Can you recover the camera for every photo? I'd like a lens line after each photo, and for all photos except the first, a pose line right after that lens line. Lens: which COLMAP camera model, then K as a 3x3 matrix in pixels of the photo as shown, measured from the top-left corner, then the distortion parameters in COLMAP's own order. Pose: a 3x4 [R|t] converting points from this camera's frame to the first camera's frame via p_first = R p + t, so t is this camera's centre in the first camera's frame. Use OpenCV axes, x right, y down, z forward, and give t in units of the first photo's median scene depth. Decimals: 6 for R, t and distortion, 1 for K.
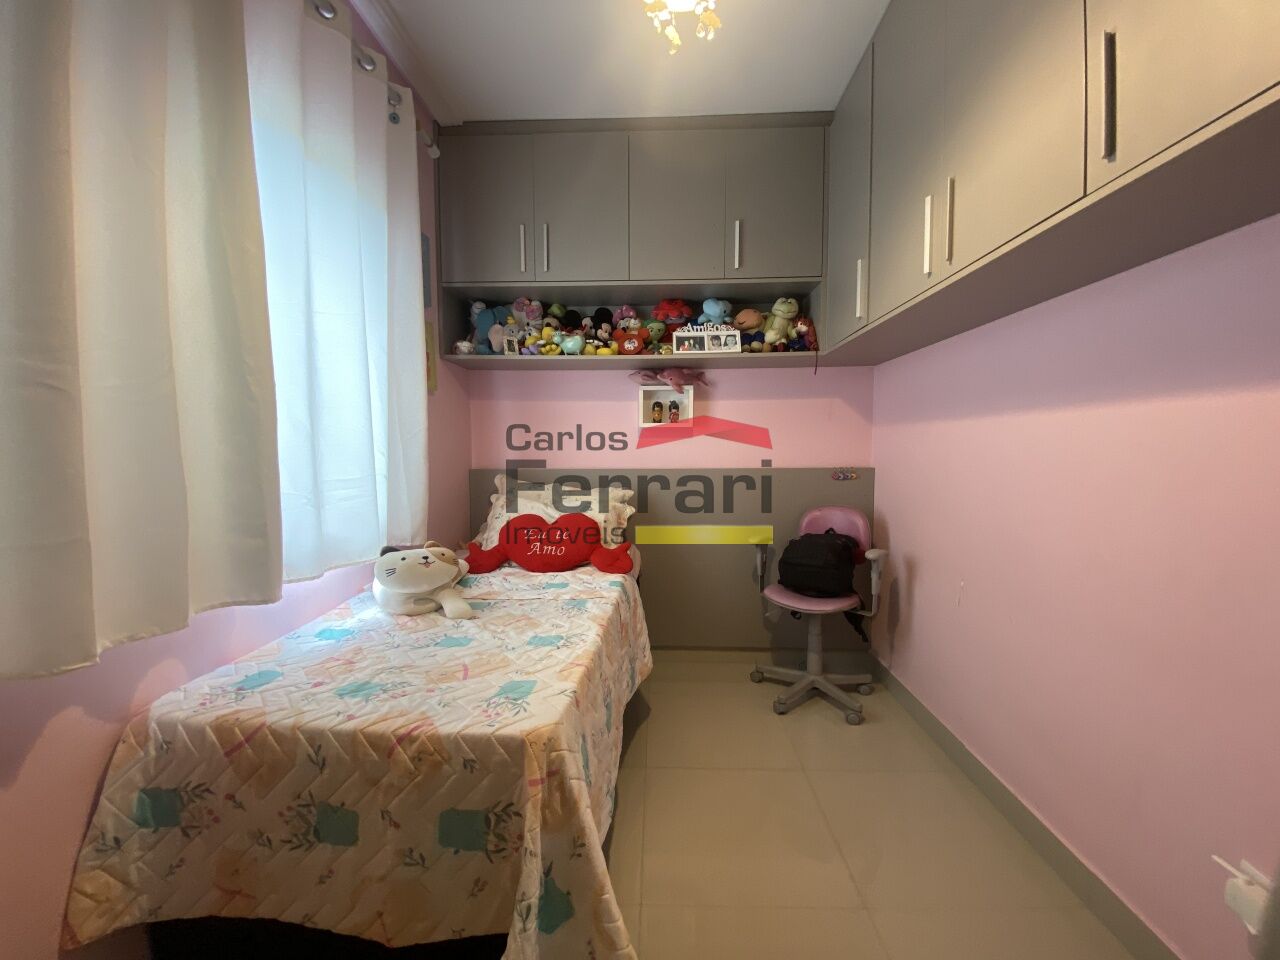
lens RADIAL K [[510.9, 0, 640.0], [0, 510.9, 480.0], [0, 0, 1]] dist [0.026148, -0.024909]
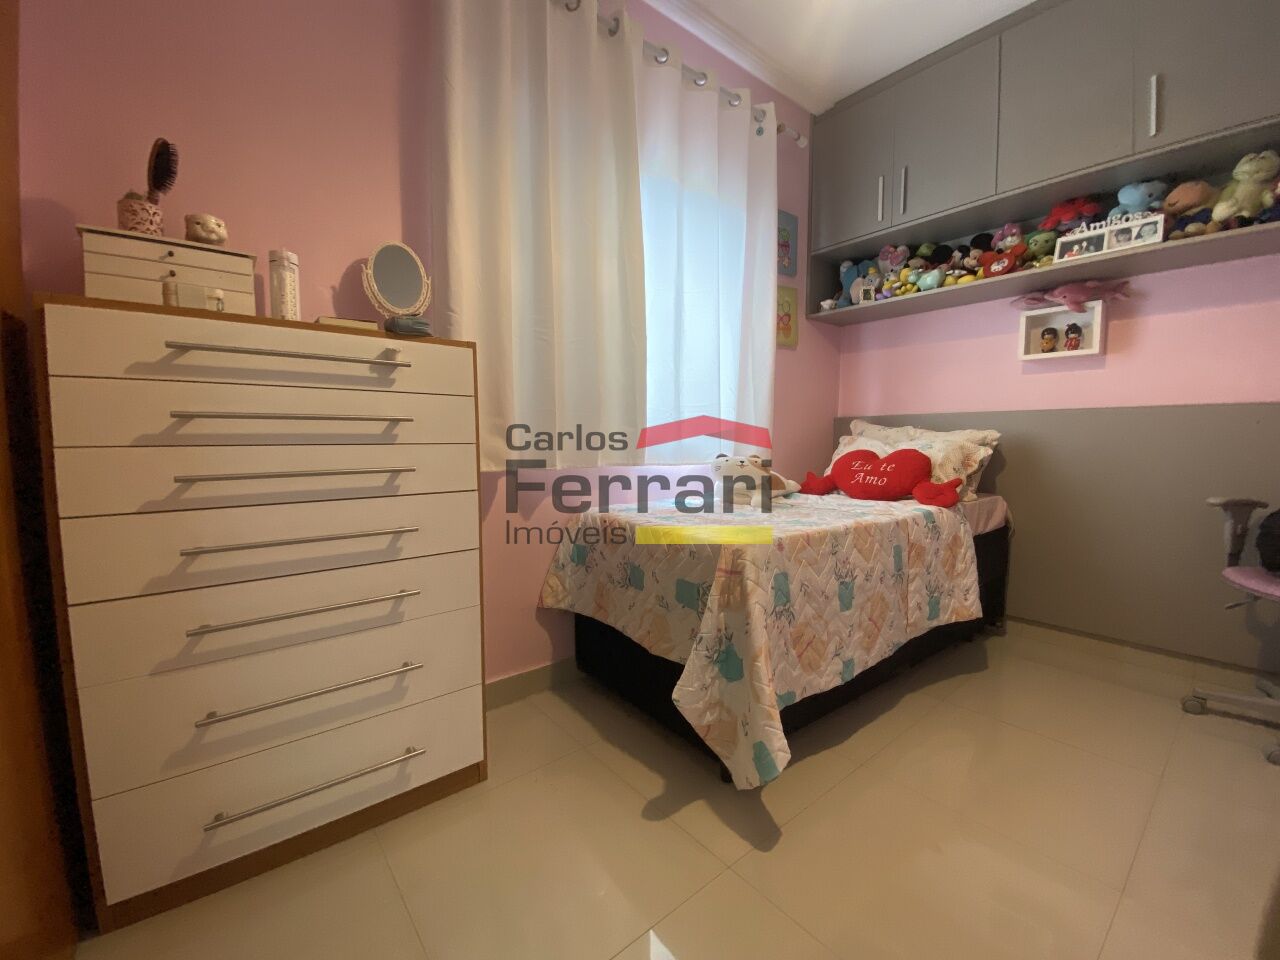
lens RADIAL K [[517.6, 0, 640.0], [0, 517.6, 480.0], [0, 0, 1]] dist [0.000124, -0.014534]
pose [[0.655585, 0.059772, -0.752752, 0.269845], [-0.045413, 0.998179, 0.039709, 0.101280], [0.753754, 0.008152, 0.657106, -0.056105]]
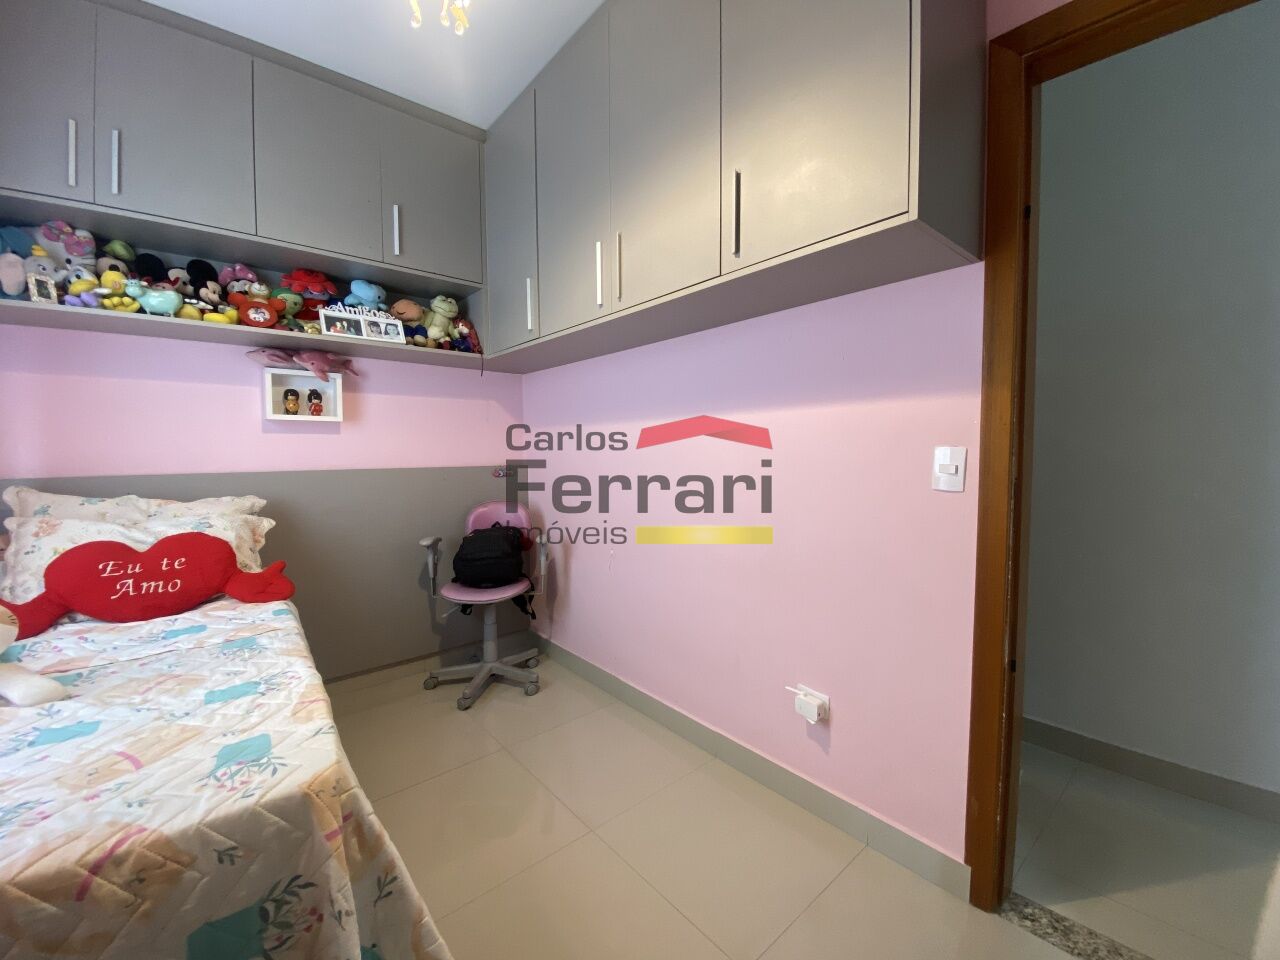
lens RADIAL K [[510.9, 0, 640.0], [0, 510.9, 480.0], [0, 0, 1]] dist [0.026148, -0.024909]
pose [[0.733156, -0.039975, 0.678885, -0.137034], [0.046078, 0.998897, 0.009057, 0.012080], [-0.678498, 0.024641, 0.734189, 0.016100]]
